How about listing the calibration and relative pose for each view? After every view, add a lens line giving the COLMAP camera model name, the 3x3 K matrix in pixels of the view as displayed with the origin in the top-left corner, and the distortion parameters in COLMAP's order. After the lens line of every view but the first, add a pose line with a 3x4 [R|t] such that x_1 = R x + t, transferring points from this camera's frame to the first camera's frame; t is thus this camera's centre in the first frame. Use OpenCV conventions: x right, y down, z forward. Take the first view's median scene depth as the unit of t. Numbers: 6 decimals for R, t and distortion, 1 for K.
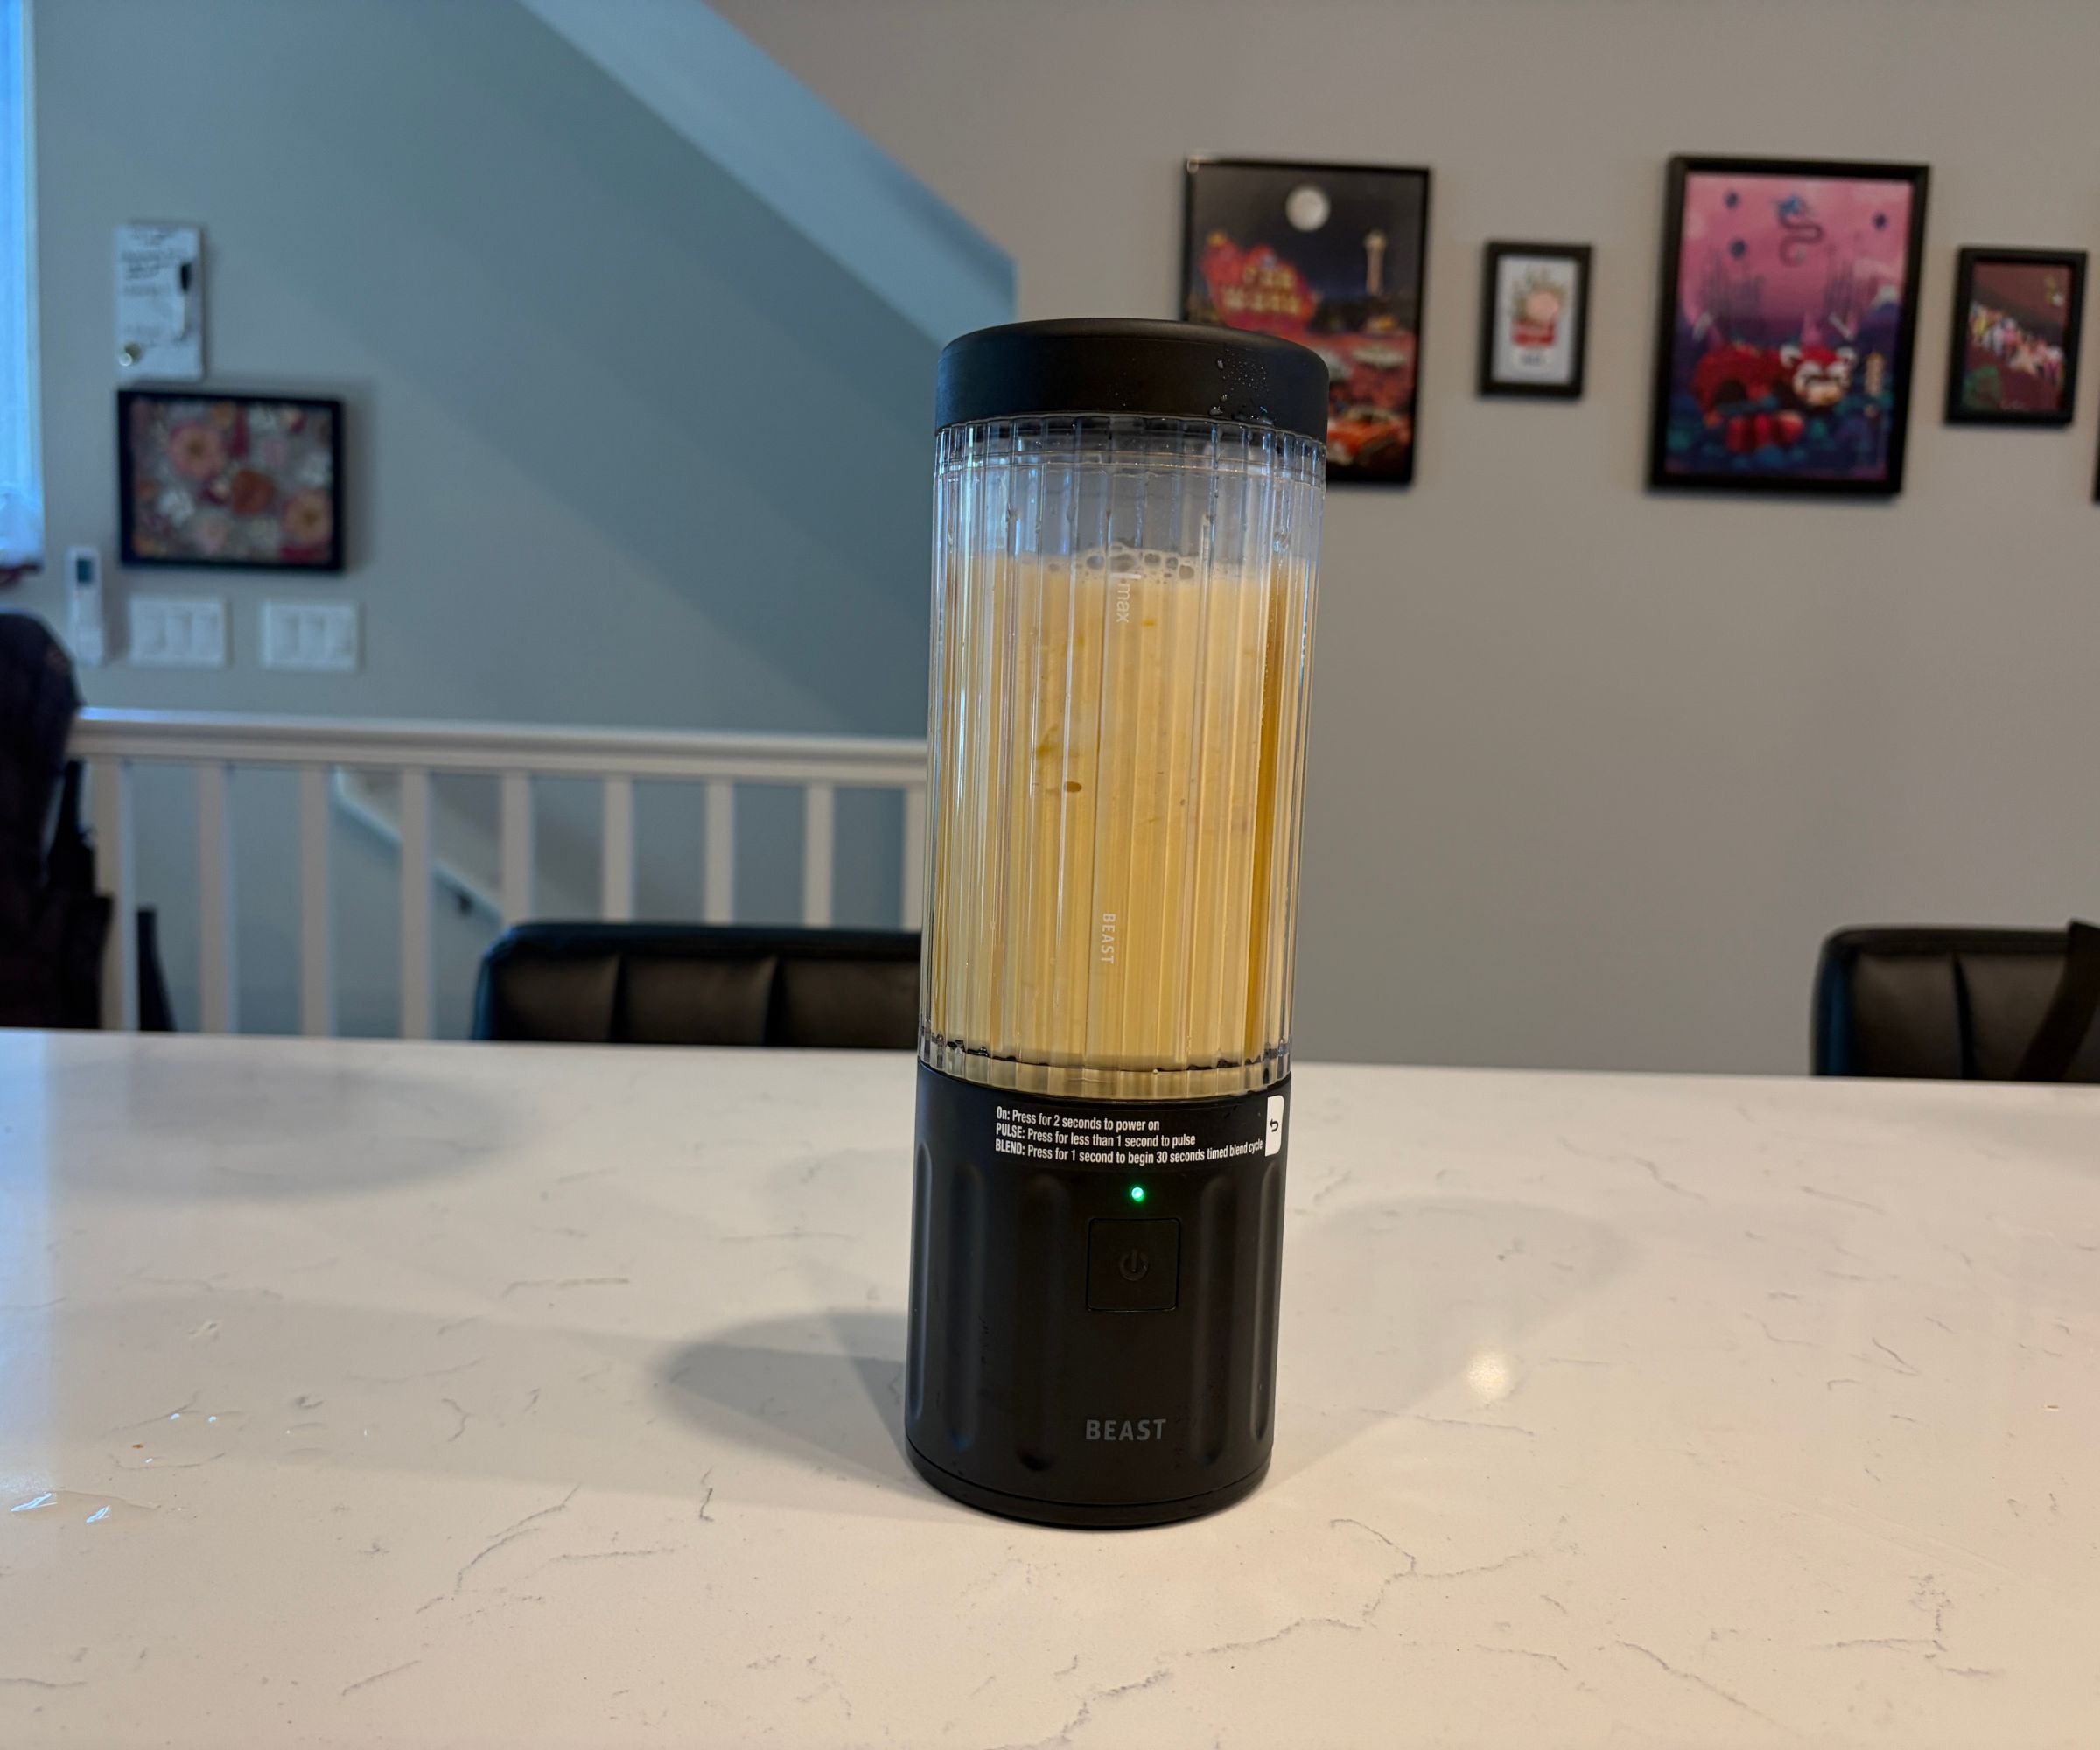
lens RADIAL K [[1790.9, 0, 1081.5], [0, 1790.9, 869.2], [0, 0, 1]] dist [0.002130, 0.017312]
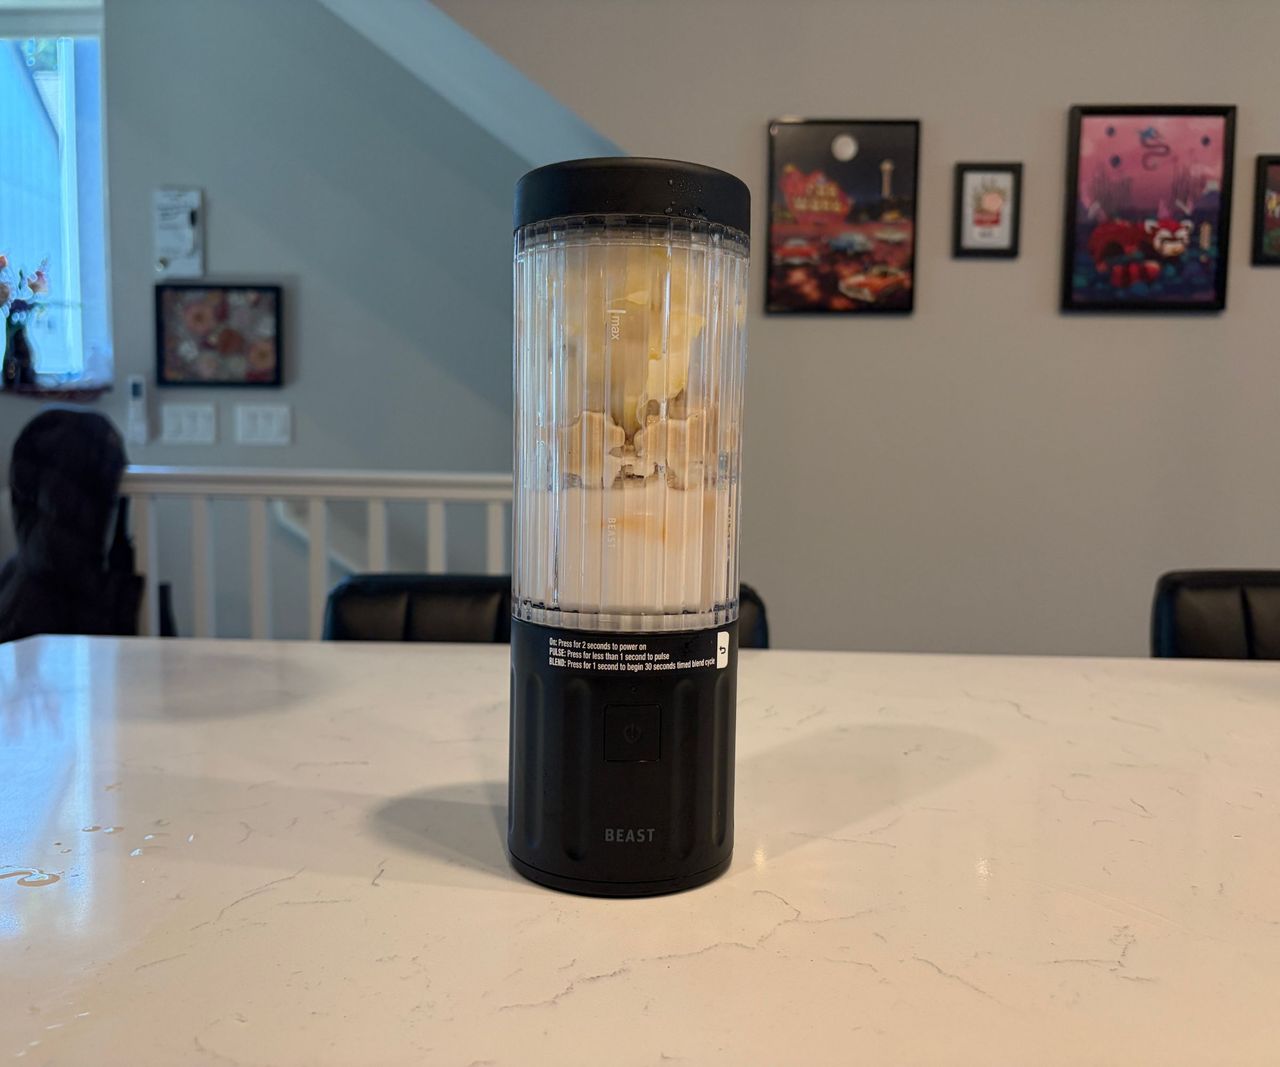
lens RADIAL K [[1091.6, 0, 649.2], [0, 1091.6, 532.5], [0, 0, 1]] dist [0.002130, 0.017312]
pose [[0.997019, -0.013117, -0.076035, 0.019554], [0.010925, 0.999515, -0.029172, 0.010611], [0.076380, 0.028254, 0.996678, 0.000058]]
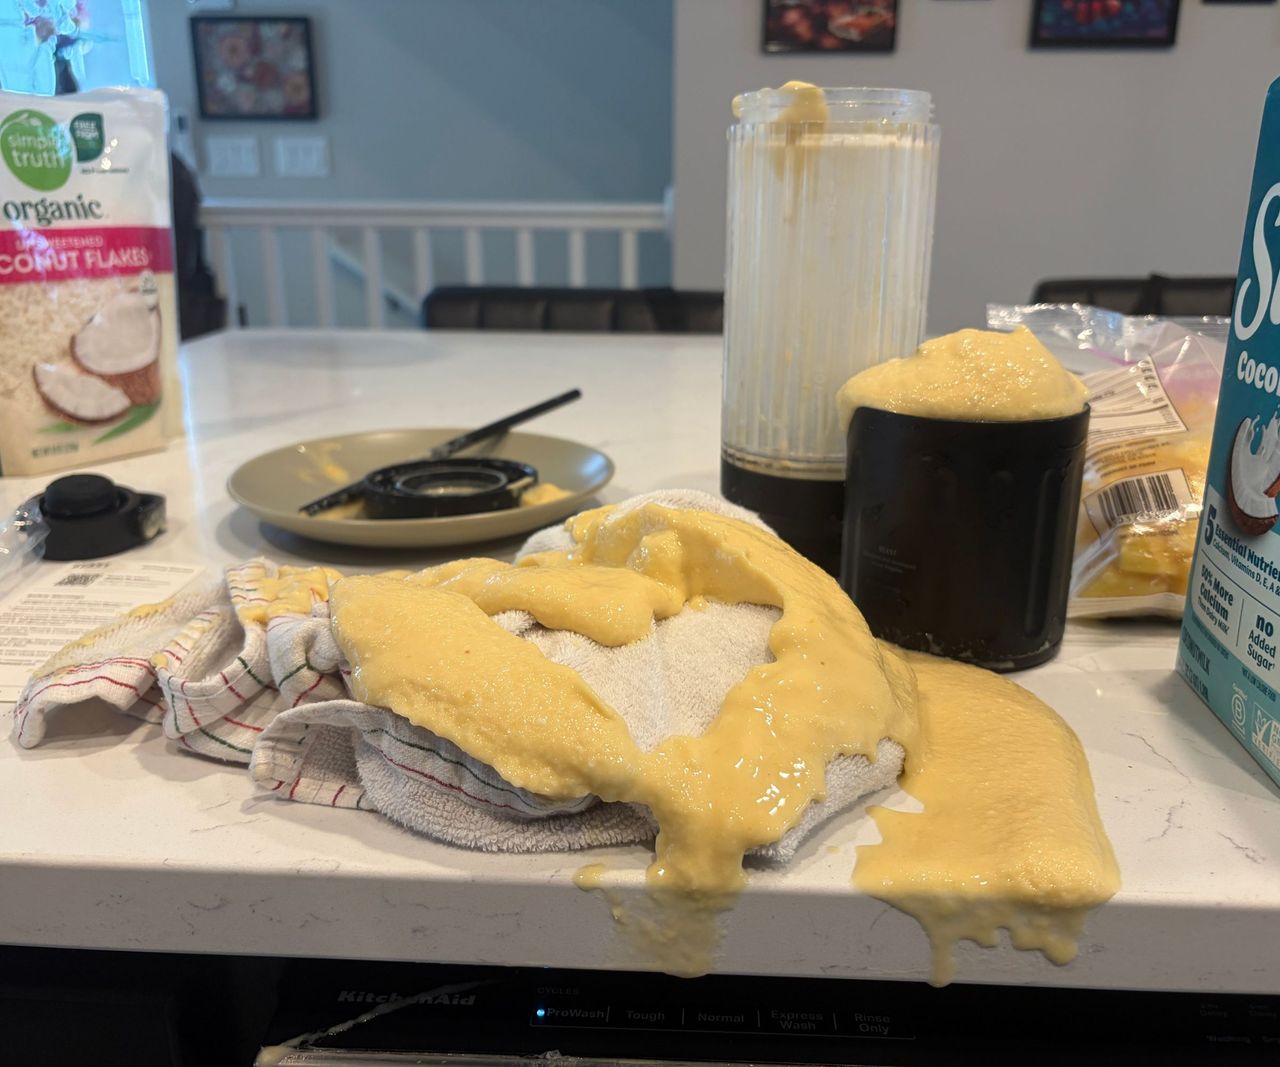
lens RADIAL K [[1091.6, 0, 636.0], [0, 1091.6, 510.4], [0, 0, 1]] dist [0.002130, 0.017312]
pose [[0.994106, 0.002943, -0.108375, 0.047120], [0.018279, 0.980770, 0.194309, 0.021384], [0.106863, -0.195145, 0.974935, -0.199952]]
